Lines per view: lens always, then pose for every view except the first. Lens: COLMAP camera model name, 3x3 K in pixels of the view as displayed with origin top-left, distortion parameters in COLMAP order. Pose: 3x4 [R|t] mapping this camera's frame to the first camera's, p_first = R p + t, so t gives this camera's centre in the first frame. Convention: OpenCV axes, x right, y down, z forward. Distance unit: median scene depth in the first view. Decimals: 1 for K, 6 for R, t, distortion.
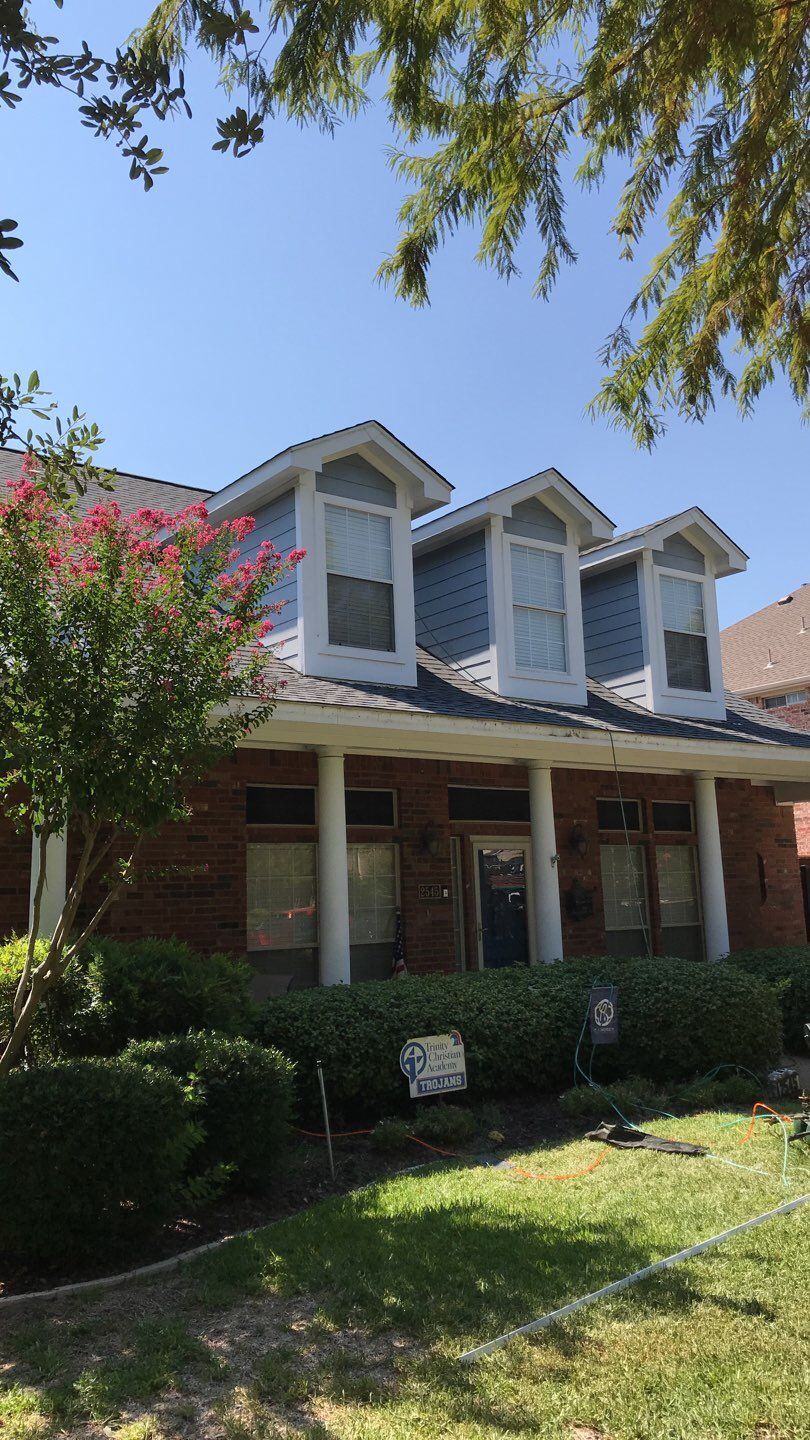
lens RADIAL K [[1182.0, 0, 405.0], [0, 1182.0, 720.0], [0, 0, 1]] dist [0.130342, -0.000647]
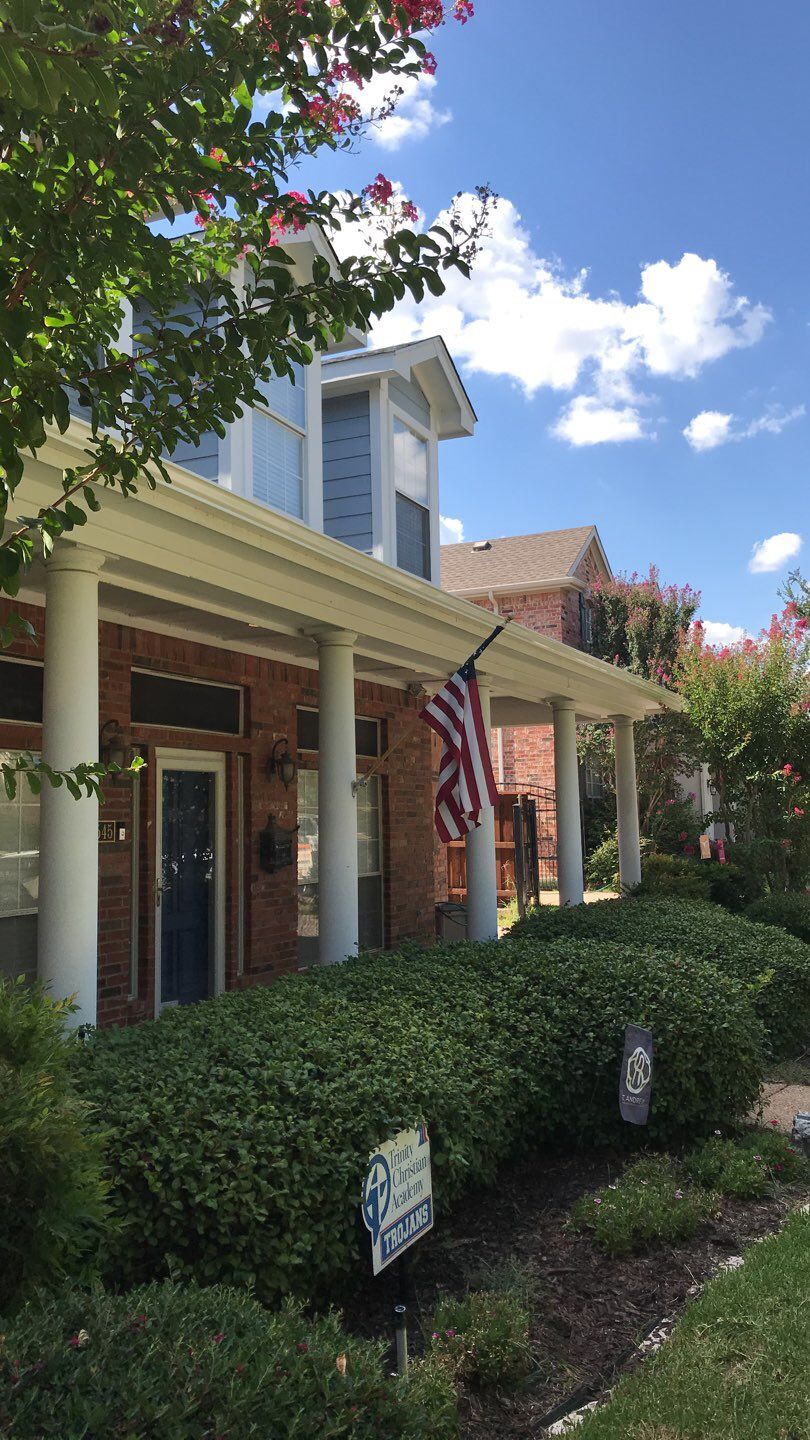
lens RADIAL K [[1182.0, 0, 405.0], [0, 1182.0, 720.0], [0, 0, 1]] dist [0.130342, -0.000647]
pose [[0.868303, 0.068994, 0.491213, -0.146954], [-0.099394, 0.994396, 0.036026, 0.044458], [-0.485974, -0.080106, 0.870294, 0.355428]]
